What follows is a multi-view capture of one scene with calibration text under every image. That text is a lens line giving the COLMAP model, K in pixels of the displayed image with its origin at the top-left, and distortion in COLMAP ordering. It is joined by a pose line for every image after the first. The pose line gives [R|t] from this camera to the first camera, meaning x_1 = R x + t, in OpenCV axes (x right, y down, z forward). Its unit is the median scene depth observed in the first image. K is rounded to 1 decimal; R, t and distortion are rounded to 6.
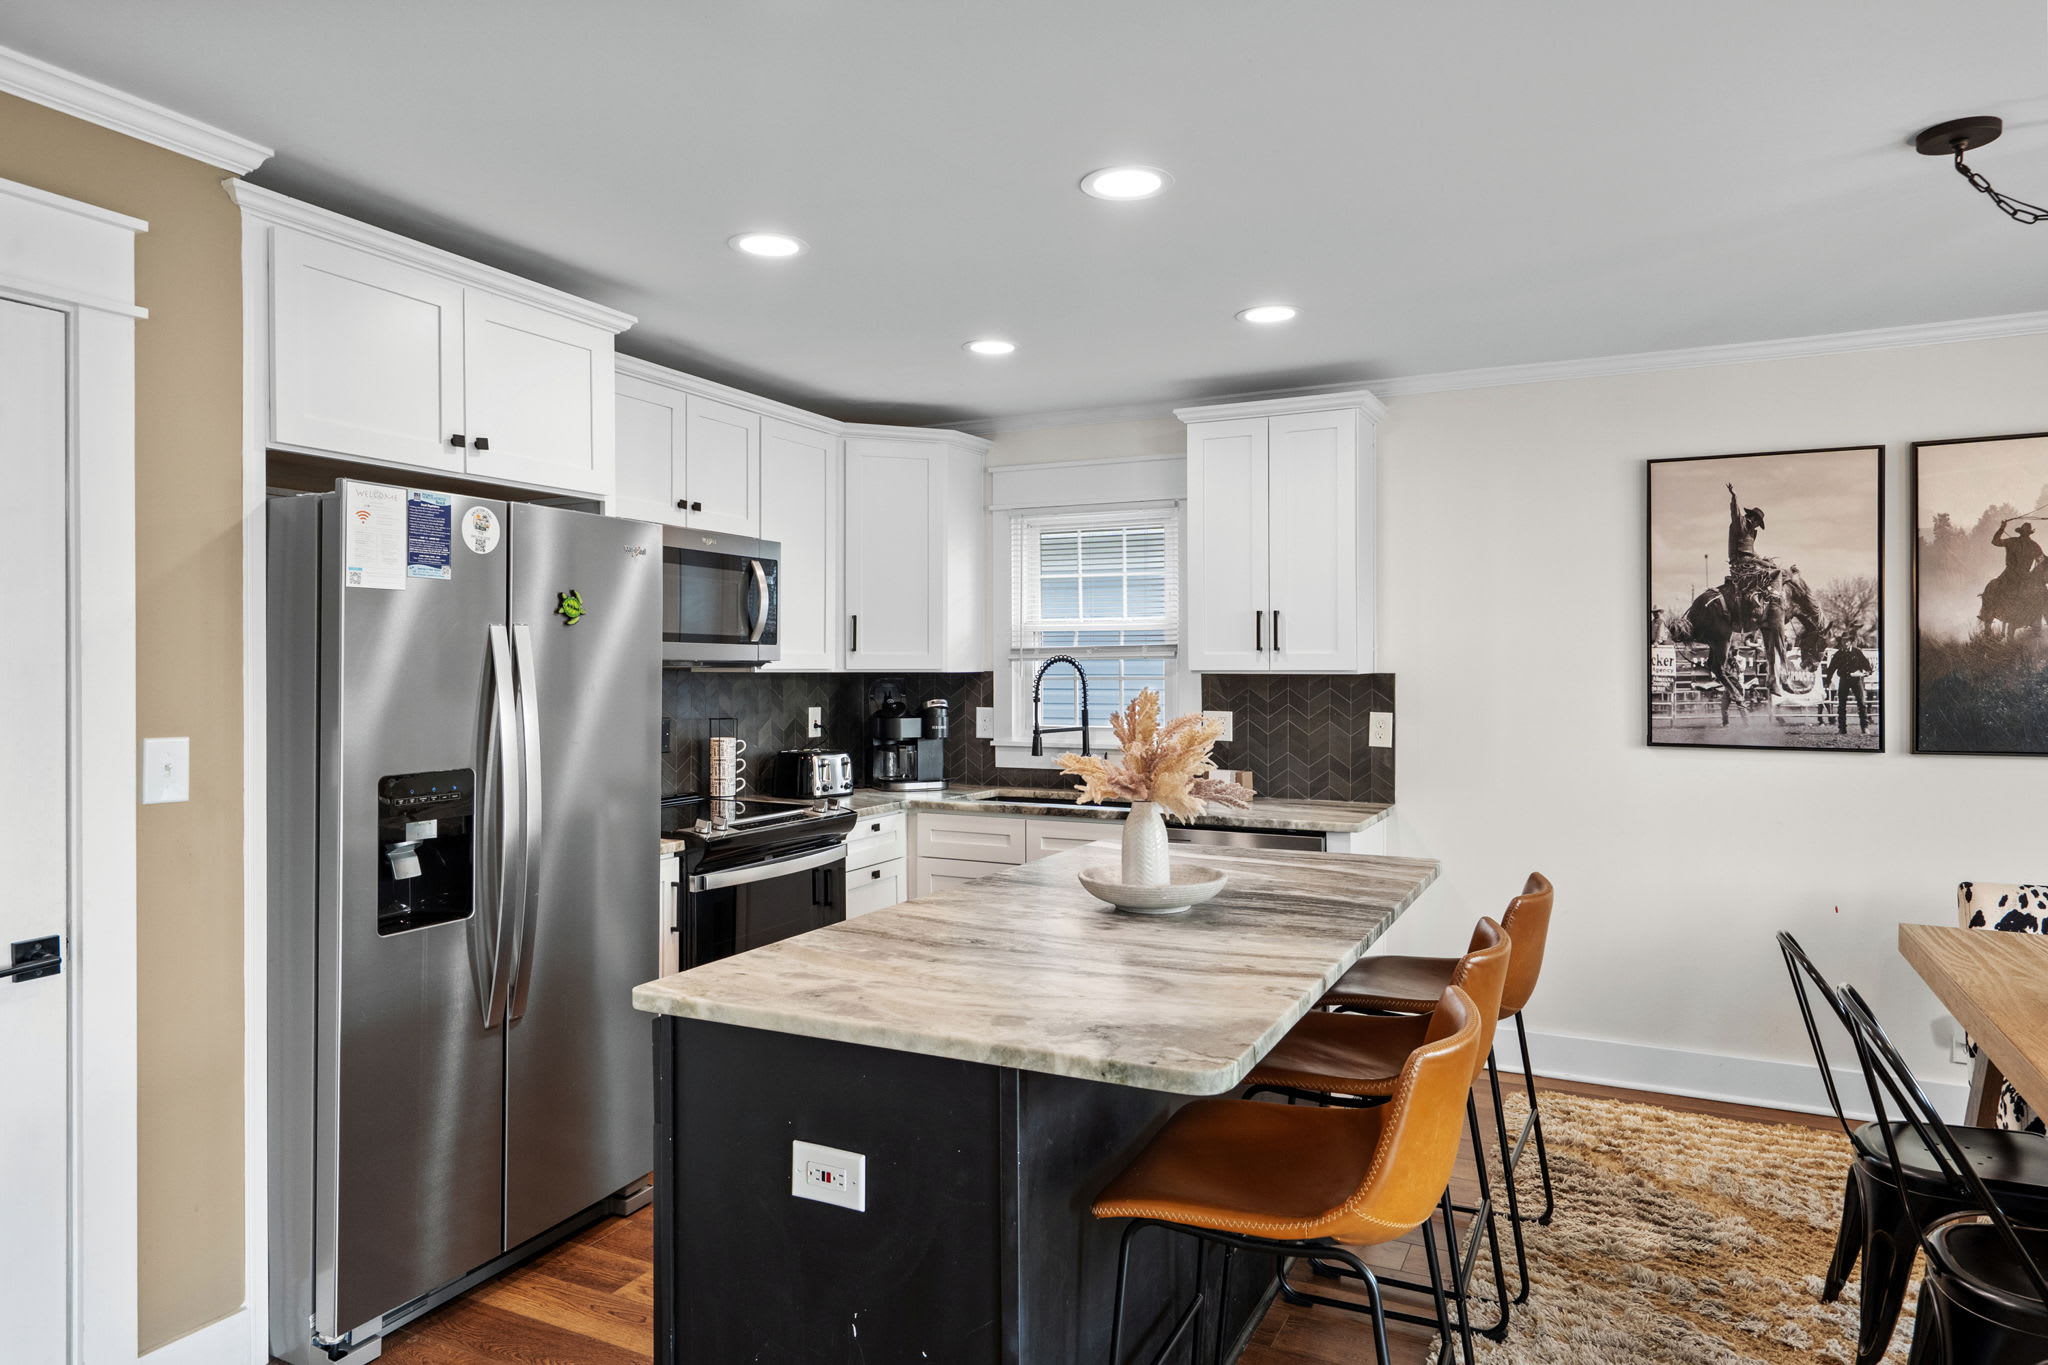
lens RADIAL K [[1244.1, 0, 1027.6], [0, 1244.1, 671.3], [0, 0, 1]] dist [0.015436, -0.001126]
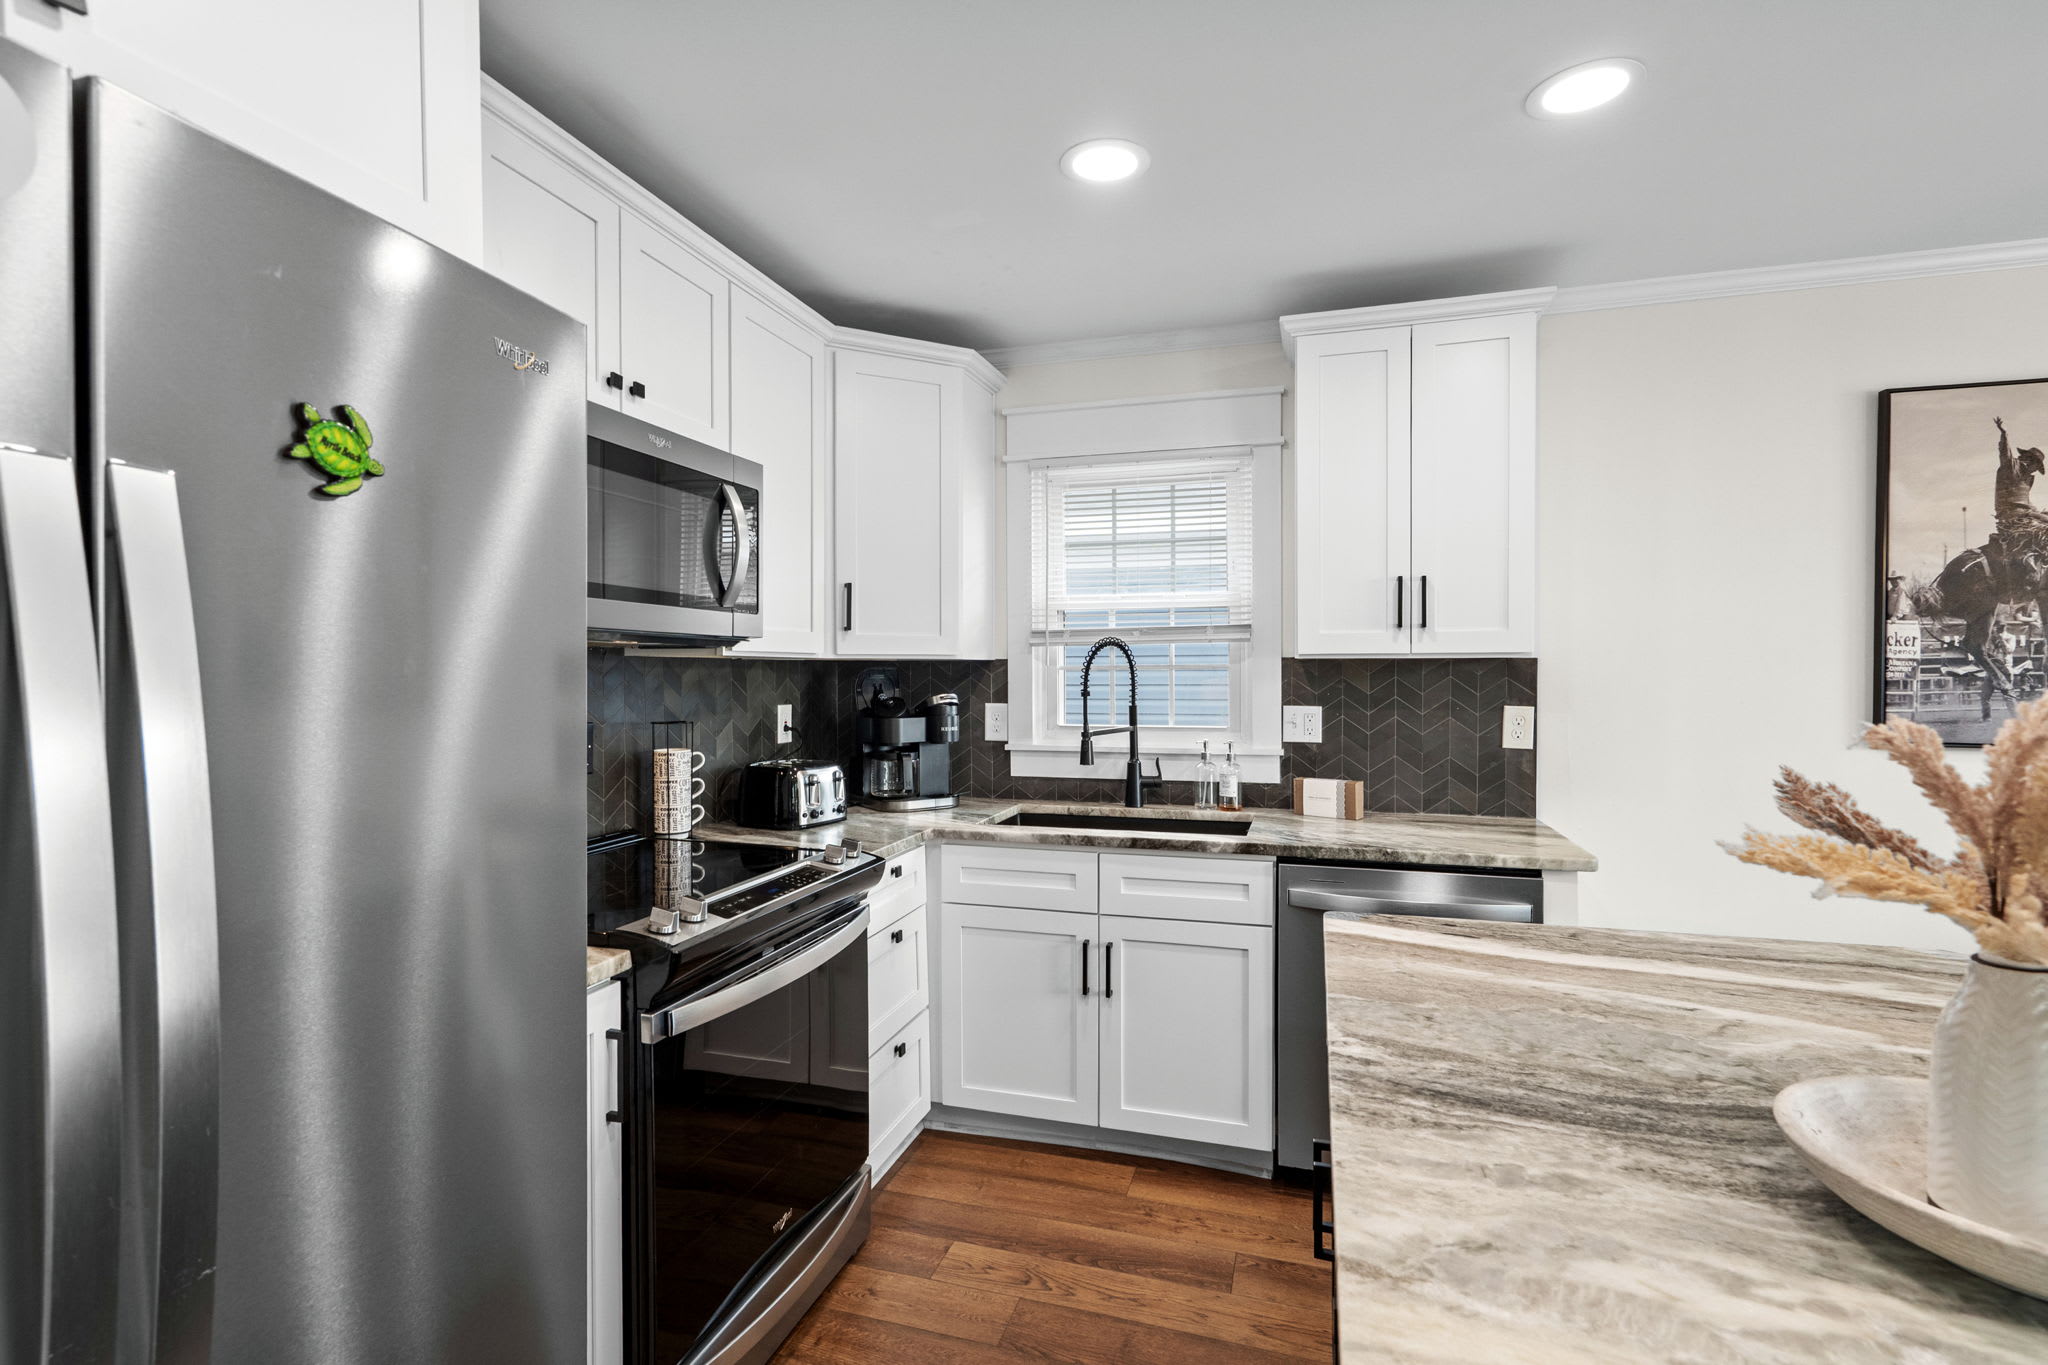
lens RADIAL K [[946.7, 0, 1025.5], [0, 946.7, 686.3], [0, 0, 1]] dist [-0.001980, 0.001668]
pose [[0.987095, -0.004320, 0.160075, -0.138050], [0.002193, 0.999907, 0.013466, 0.011322], [-0.160119, -0.012941, 0.987013, 0.456944]]
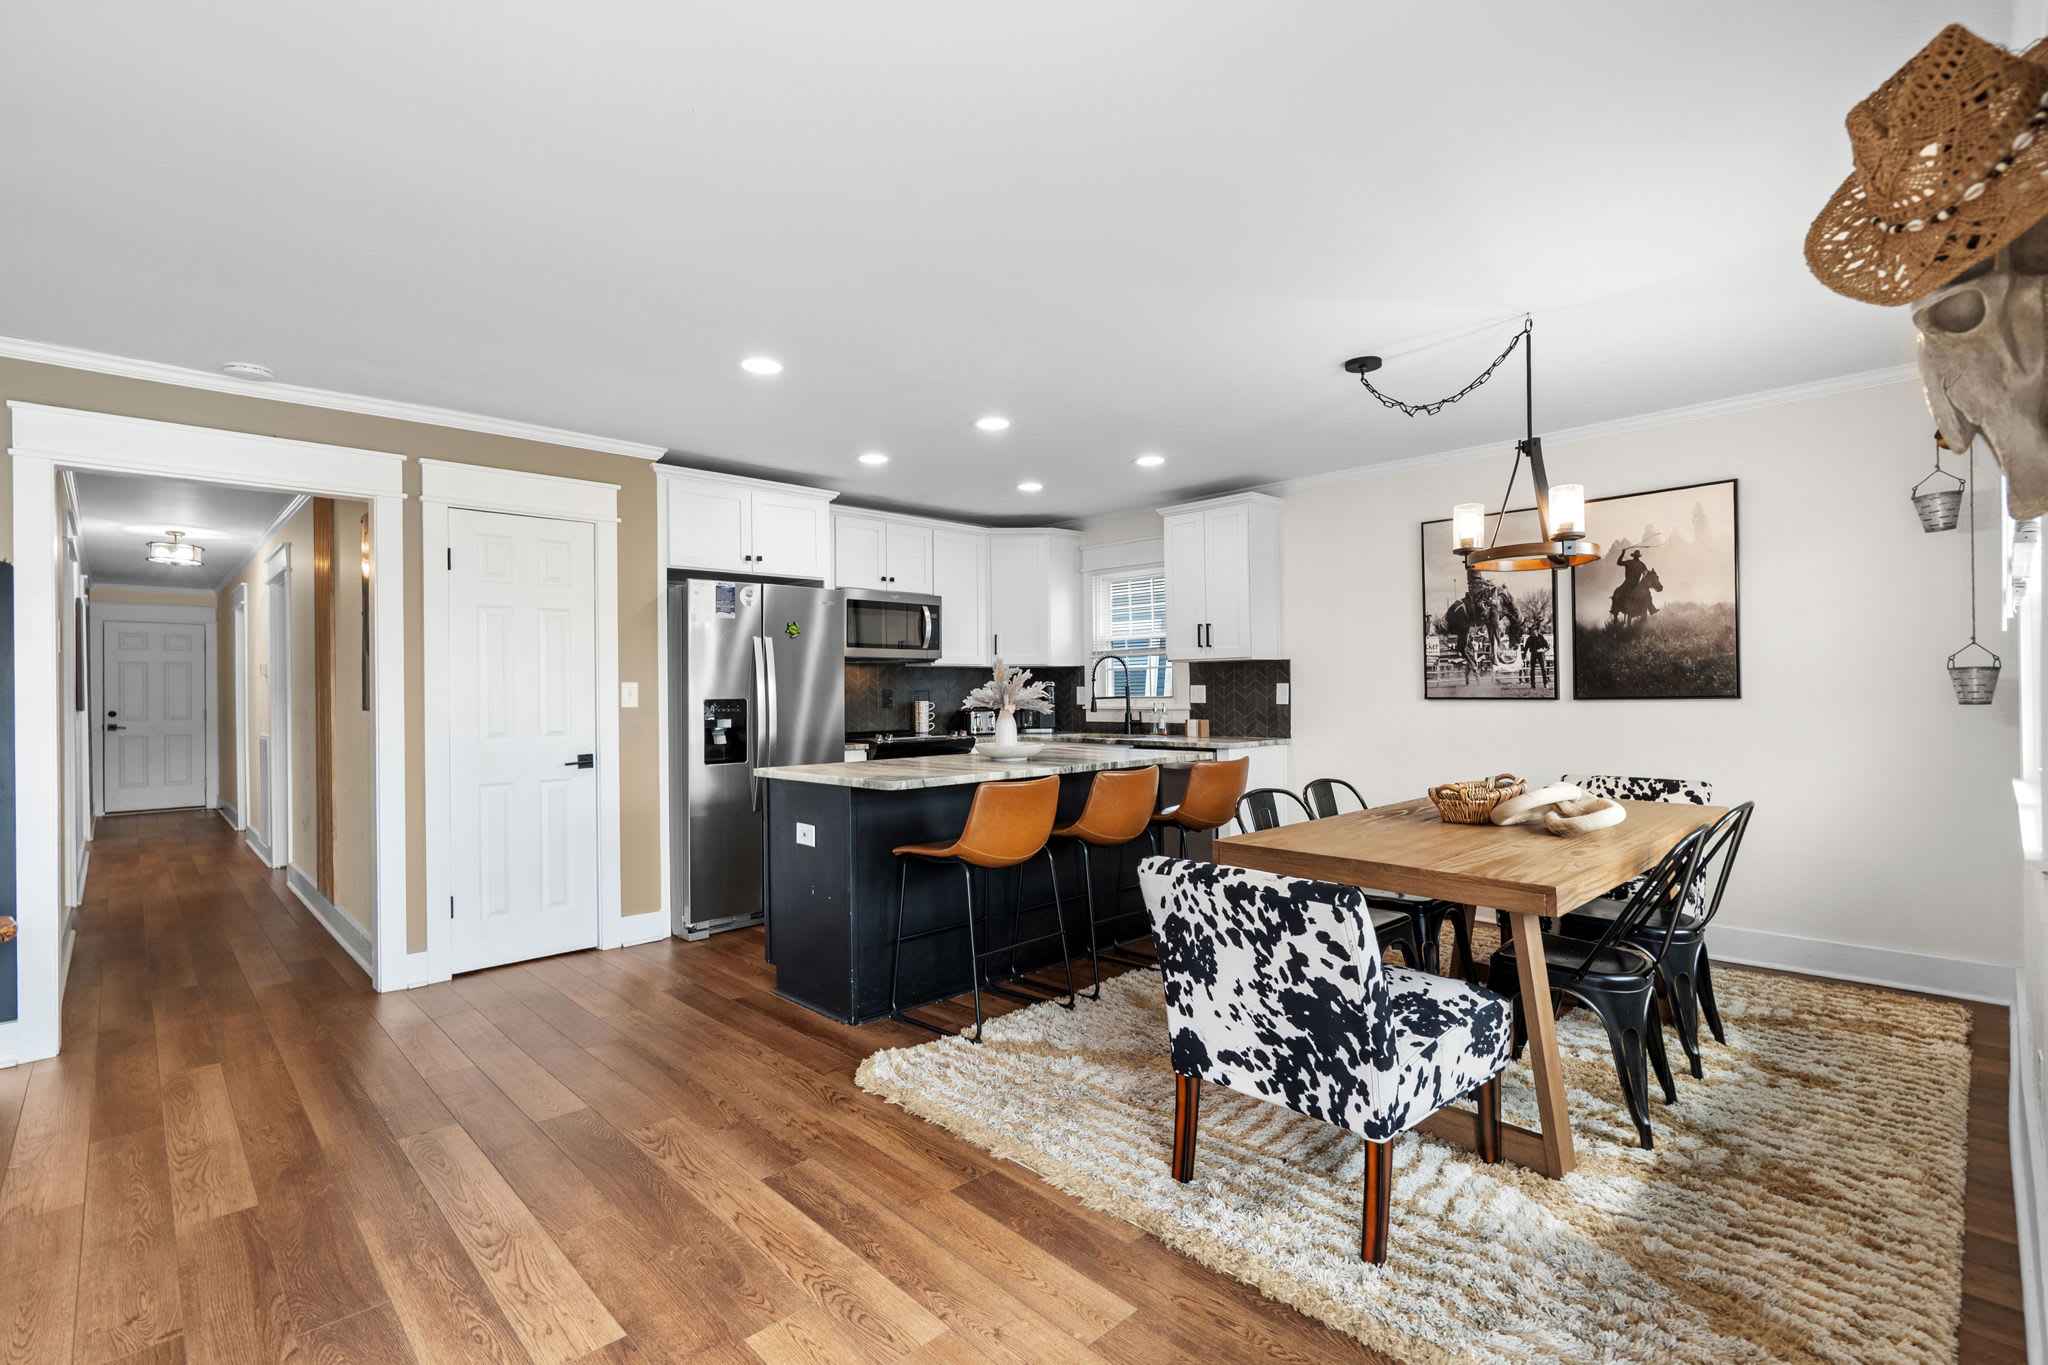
lens RADIAL K [[946.7, 0, 1025.5], [0, 946.7, 686.3], [0, 0, 1]] dist [-0.001980, 0.001668]
pose [[0.943024, -0.011265, -0.332534, 0.392468], [0.009354, 0.999929, -0.007347, 0.044427], [0.332593, 0.003818, 0.943063, -0.305920]]
